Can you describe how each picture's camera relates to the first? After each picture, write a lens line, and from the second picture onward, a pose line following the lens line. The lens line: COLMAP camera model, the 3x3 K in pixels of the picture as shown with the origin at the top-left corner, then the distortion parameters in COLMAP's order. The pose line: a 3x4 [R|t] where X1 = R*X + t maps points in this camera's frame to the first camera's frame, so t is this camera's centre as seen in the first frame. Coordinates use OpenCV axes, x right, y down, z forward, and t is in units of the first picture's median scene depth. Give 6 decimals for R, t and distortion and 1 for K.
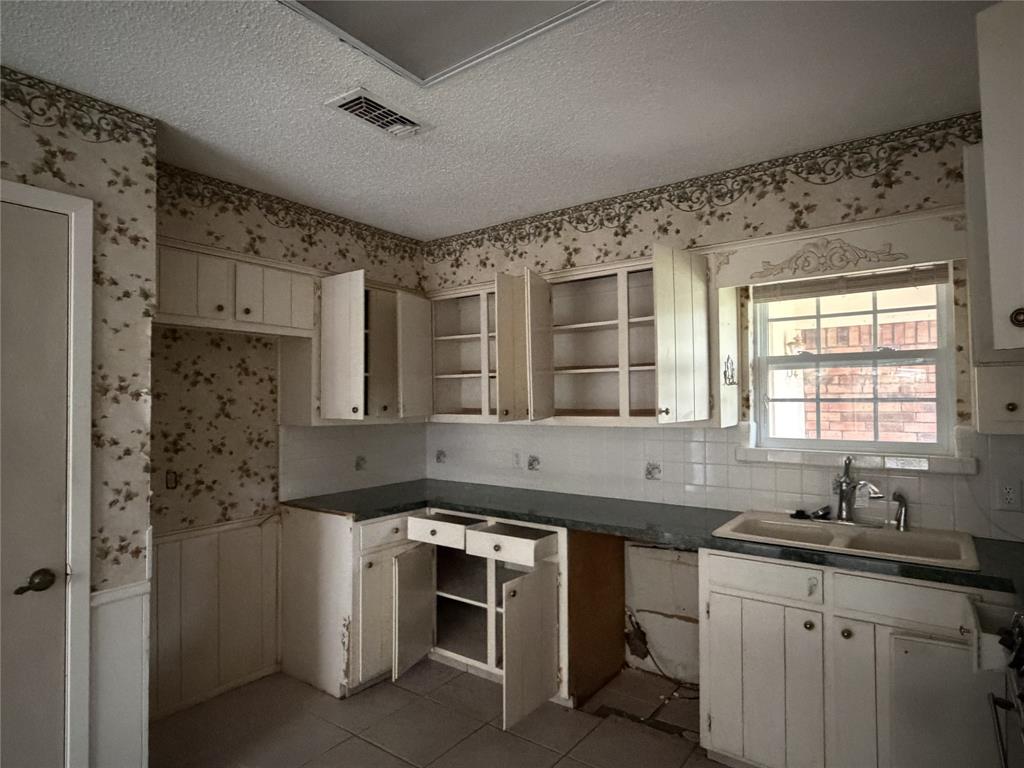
lens RADIAL K [[569.8, 0, 518.3], [0, 569.8, 381.5], [0, 0, 1]] dist [-0.010842, 0.005137]
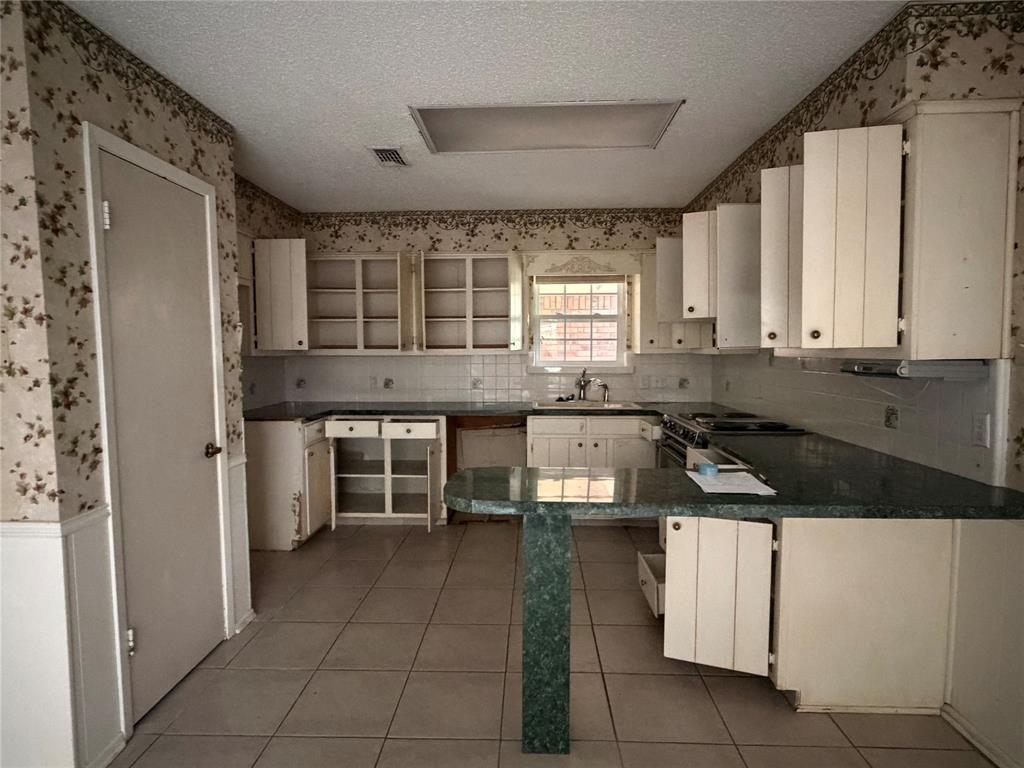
lens RADIAL K [[569.8, 0, 521.7], [0, 569.8, 386.9], [0, 0, 1]] dist [-0.010842, 0.005137]
pose [[0.815368, -0.034275, 0.577927, -0.652633], [-0.019896, 0.995997, 0.087139, 0.025629], [-0.578601, -0.082549, 0.811423, -0.427431]]
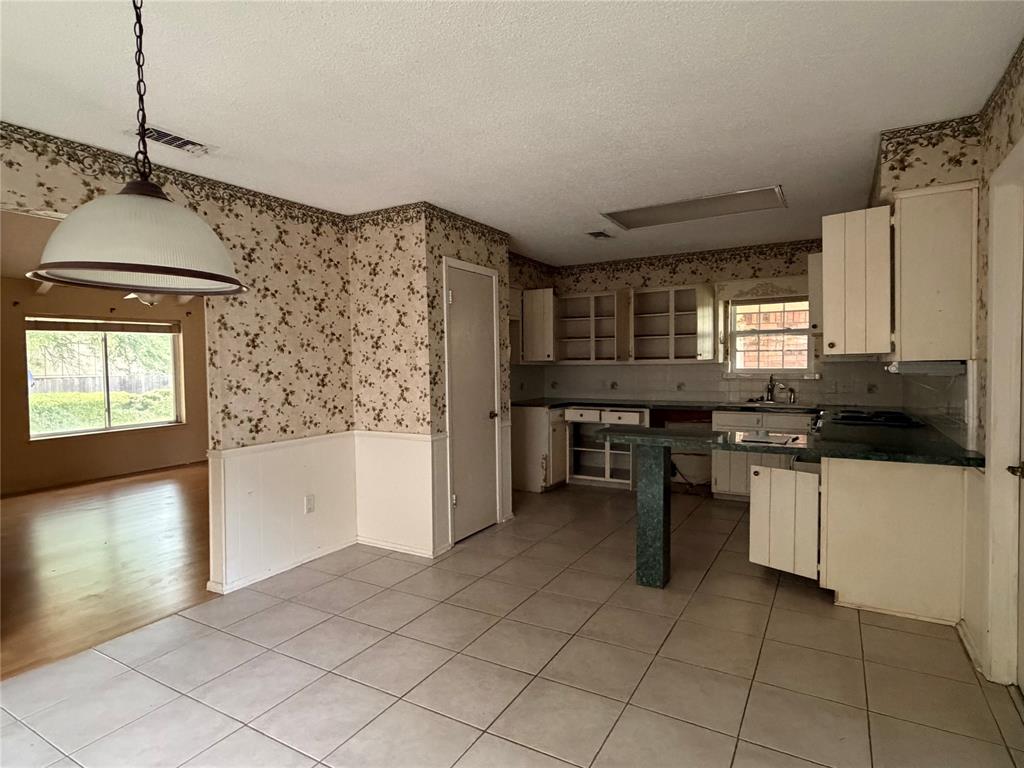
lens RADIAL K [[569.8, 0, 508.5], [0, 569.8, 384.4], [0, 0, 1]] dist [-0.010842, 0.005137]
pose [[0.993251, -0.006911, 0.115782, -0.682199], [-0.000528, 0.997944, 0.064093, 0.020036], [-0.115987, -0.063721, 0.991205, -1.068167]]
